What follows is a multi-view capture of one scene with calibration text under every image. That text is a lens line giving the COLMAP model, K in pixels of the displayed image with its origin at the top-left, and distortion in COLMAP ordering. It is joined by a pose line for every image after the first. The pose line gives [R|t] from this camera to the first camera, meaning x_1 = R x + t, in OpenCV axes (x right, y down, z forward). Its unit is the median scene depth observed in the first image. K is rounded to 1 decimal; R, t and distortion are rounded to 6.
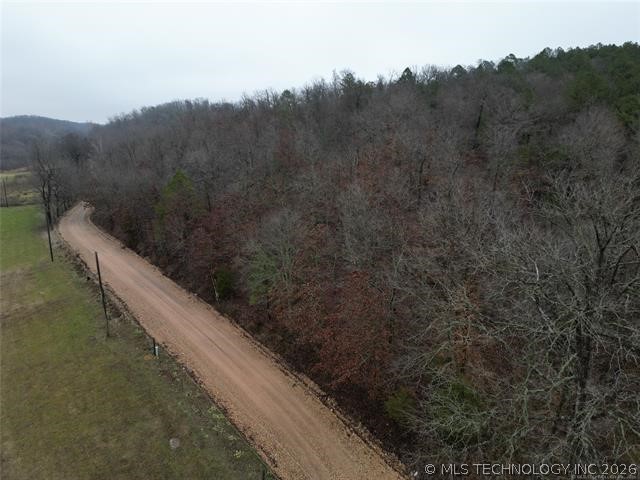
lens RADIAL K [[447.7, 0, 319.0], [0, 447.7, 241.5], [0, 0, 1]] dist [0.044308, -0.004440]
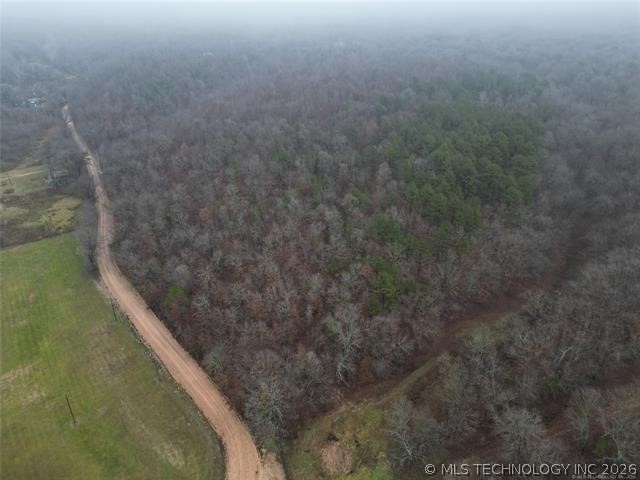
lens RADIAL K [[447.7, 0, 321.6], [0, 447.7, 239.9], [0, 0, 1]] dist [0.044308, -0.004440]
pose [[0.998502, -0.028838, 0.046505, 0.438124], [0.016496, 0.968957, 0.246680, -1.313637], [-0.052175, -0.245543, 0.967981, -1.565087]]
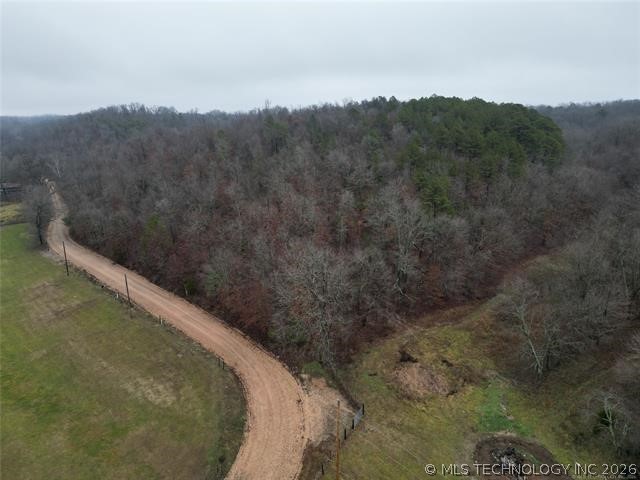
lens RADIAL K [[447.7, 0, 320.2], [0, 447.7, 235.4], [0, 0, 1]] dist [0.044308, -0.004440]
pose [[0.990387, -0.034477, 0.133962, 0.079707], [0.032988, 0.999367, 0.013323, -0.133918], [-0.134336, -0.008775, 0.990897, -0.986472]]
